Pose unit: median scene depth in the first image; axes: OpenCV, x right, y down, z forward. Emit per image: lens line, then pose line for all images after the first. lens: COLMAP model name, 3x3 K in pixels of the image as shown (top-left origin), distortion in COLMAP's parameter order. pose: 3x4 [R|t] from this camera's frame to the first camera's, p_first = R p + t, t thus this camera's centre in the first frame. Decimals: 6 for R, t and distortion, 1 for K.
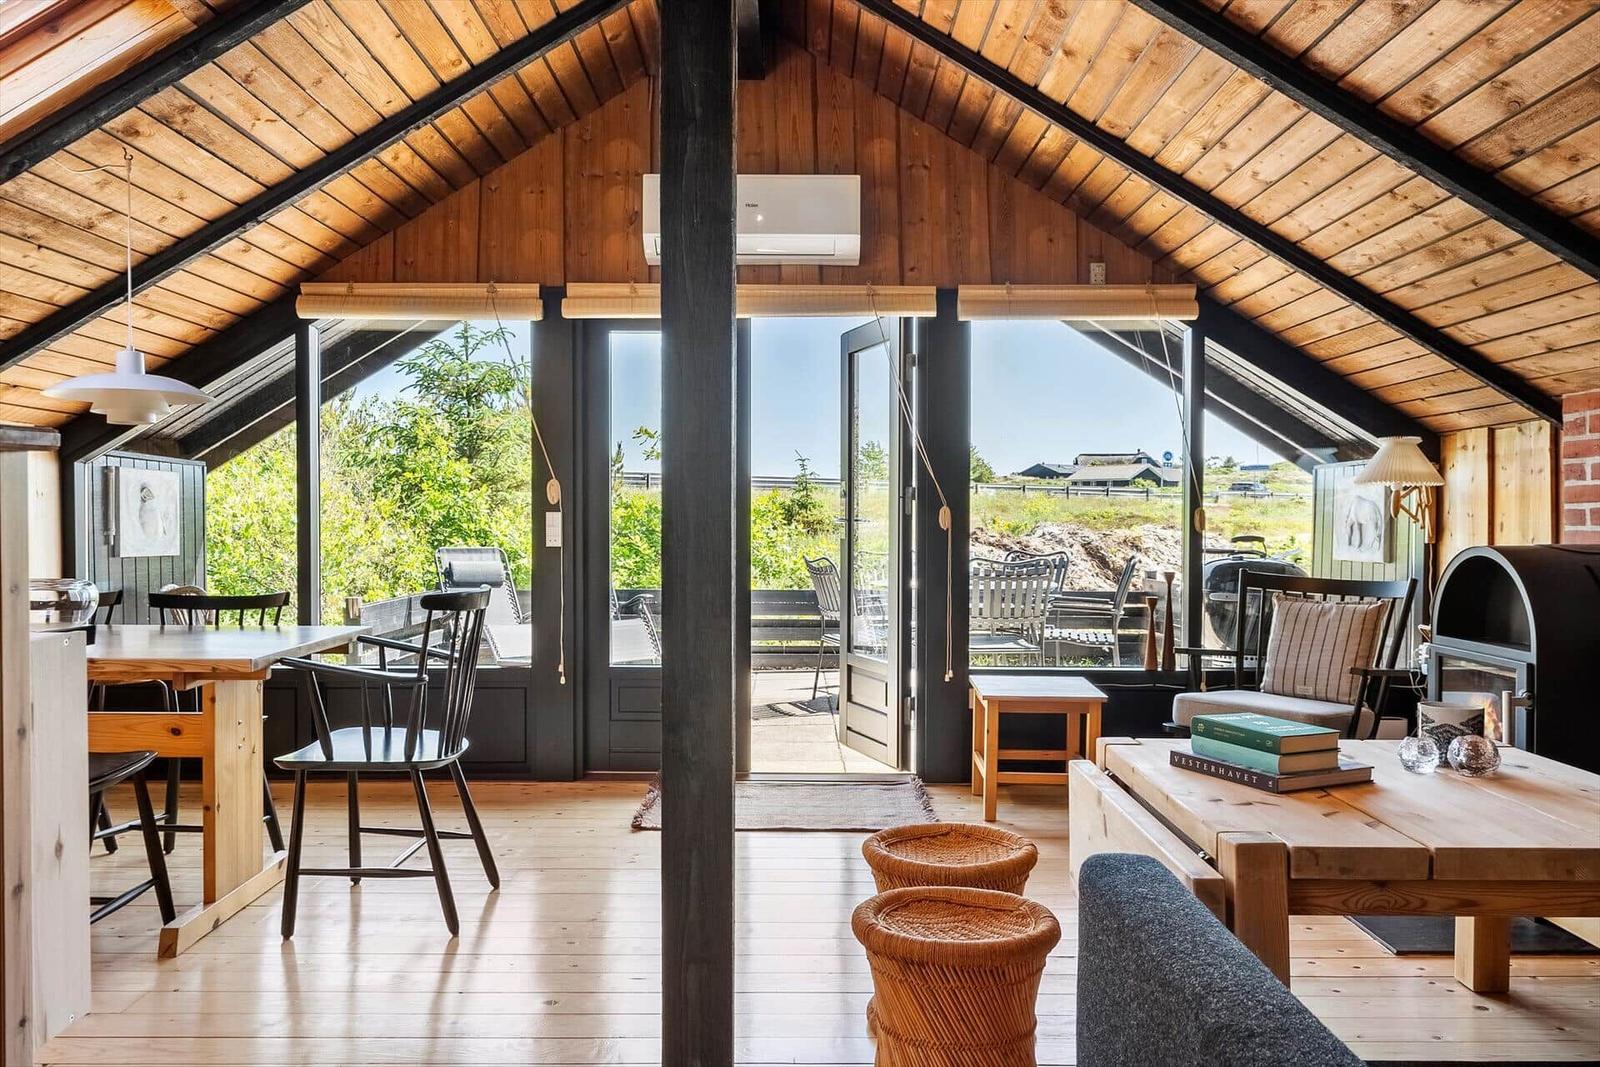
lens RADIAL K [[1204.0, 0, 799.3], [0, 1204.0, 542.2], [0, 0, 1]] dist [0.001490, -0.001439]
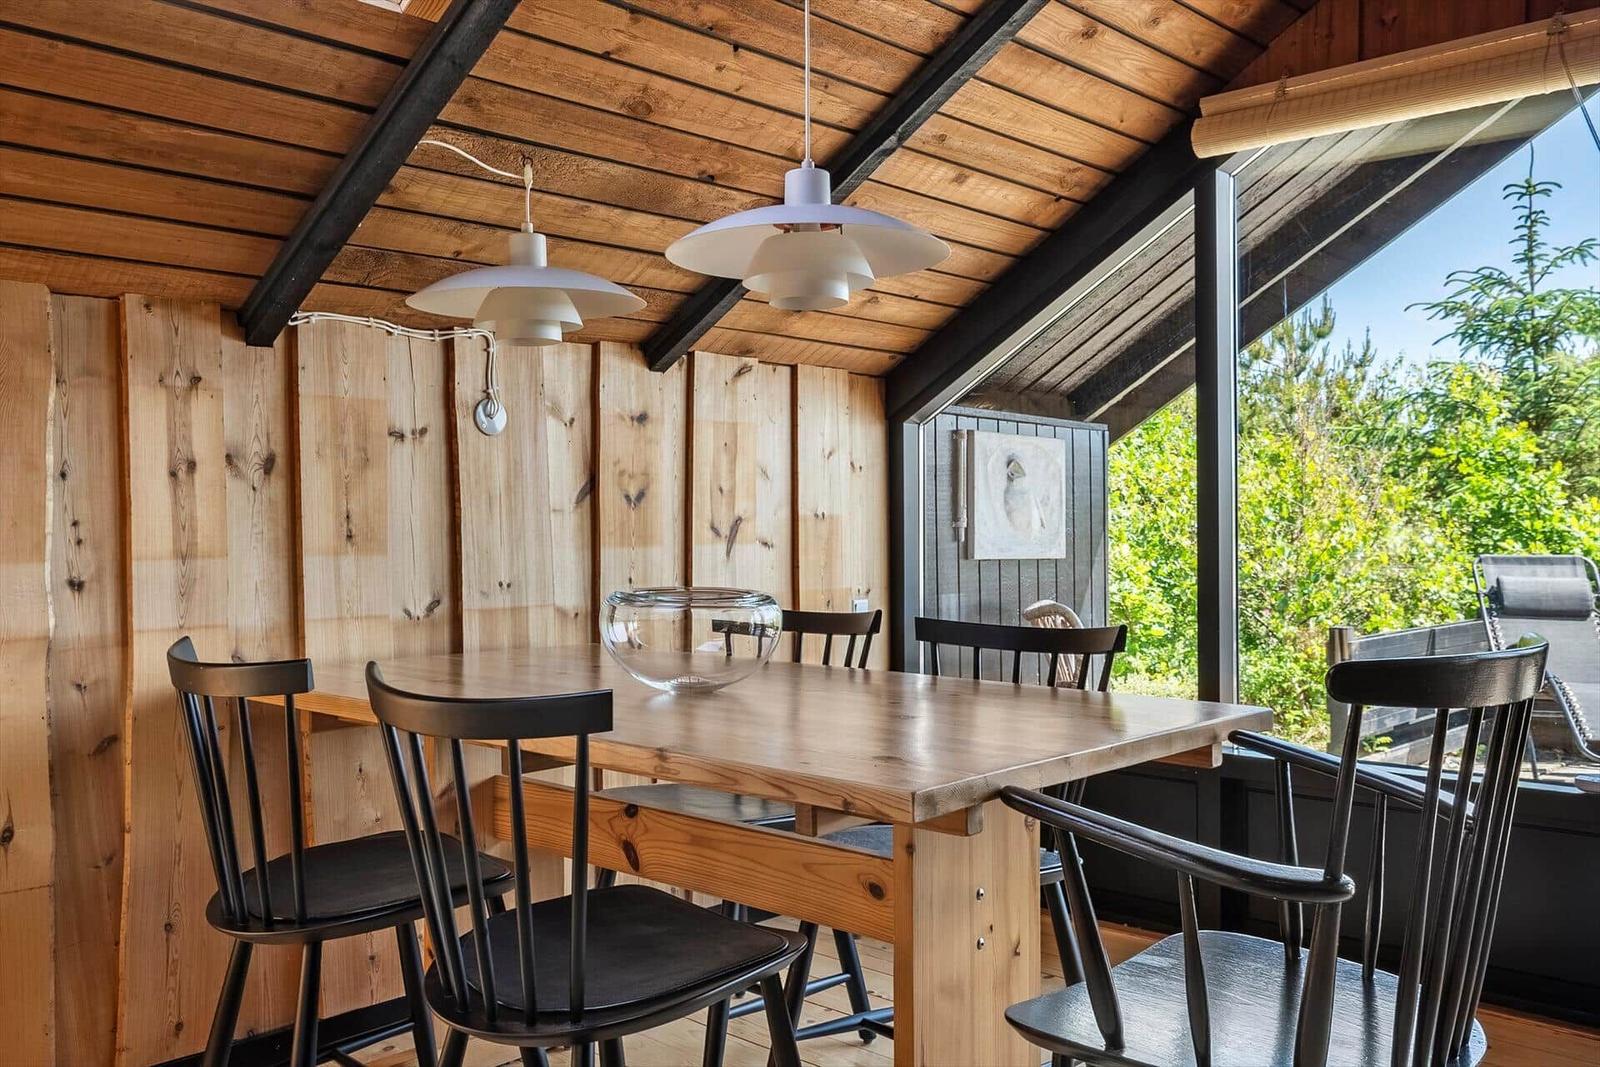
lens RADIAL K [[1416.2, 0, 771.4], [0, 1416.2, 507.1], [0, 0, 1]] dist [0.015533, -0.022249]
pose [[0.721210, -0.012429, -0.692605, -0.043675], [-0.009287, 0.999576, -0.027608, 0.003371], [0.692654, 0.026343, 0.720789, 0.181812]]
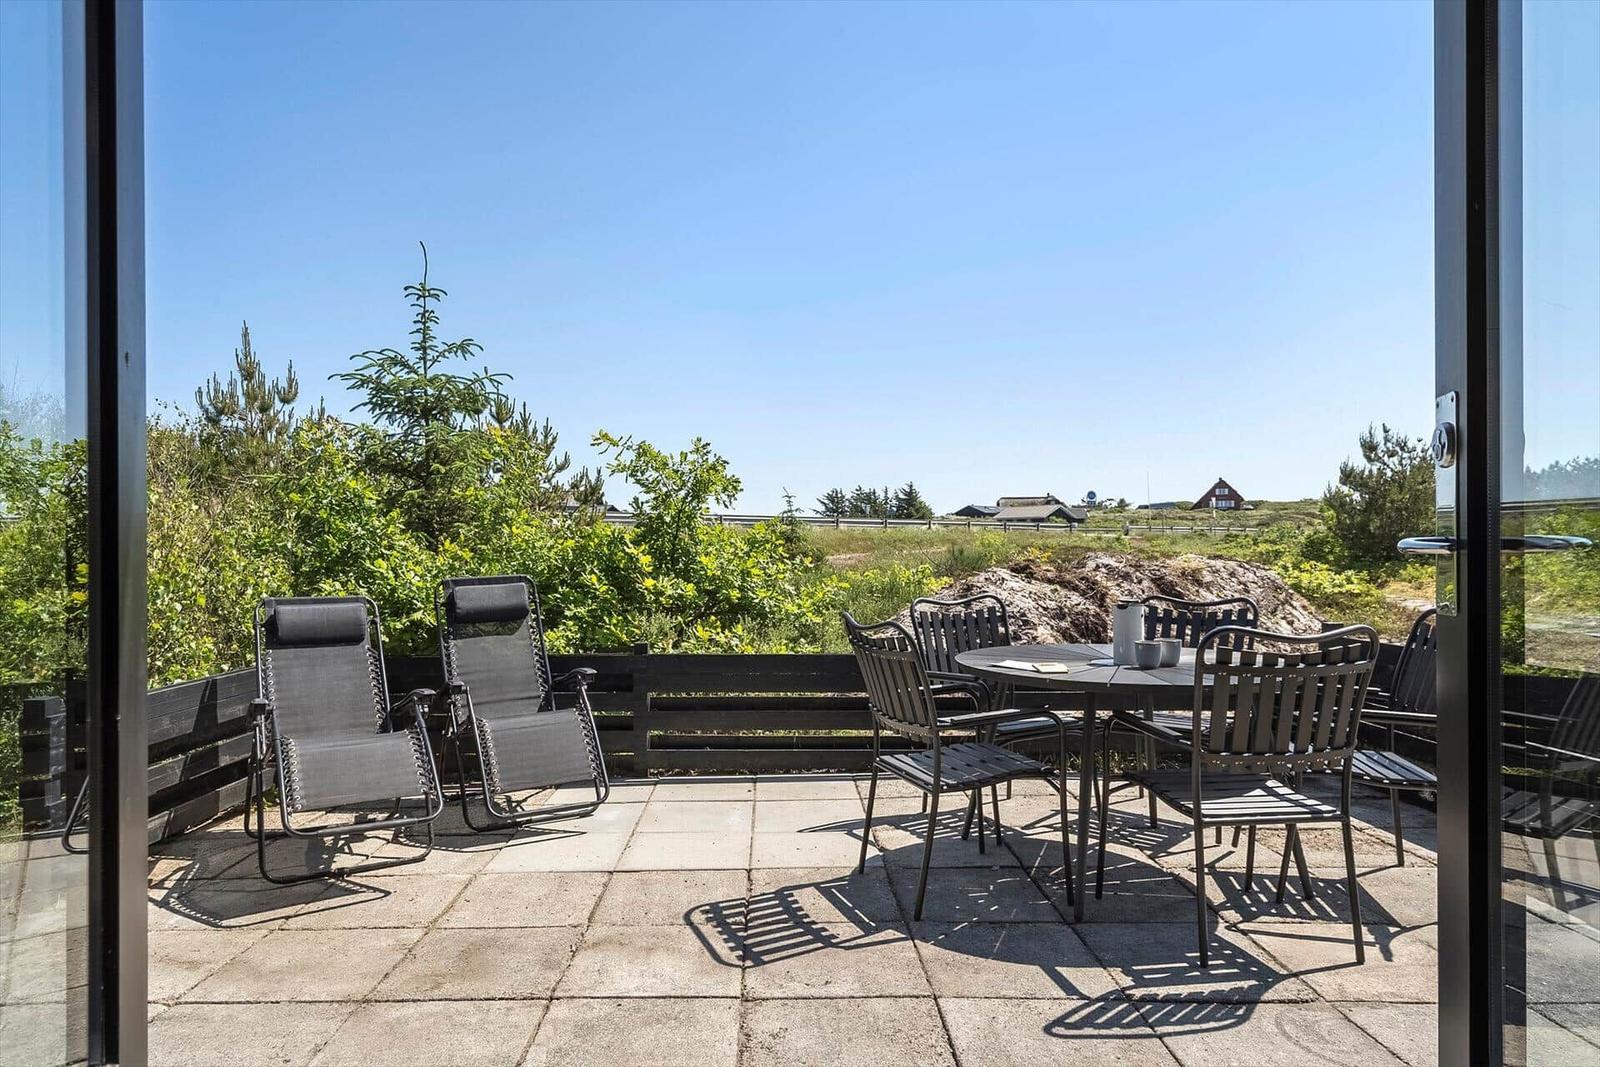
lens RADIAL K [[946.1, 0, 794.4], [0, 946.1, 540.7], [0, 0, 1]] dist [-0.005507, -0.000193]
pose [[0.999910, -0.005655, 0.012156, -0.023292], [0.006004, 0.999565, -0.028865, -0.011801], [-0.011988, 0.028936, 0.999509, 0.564108]]
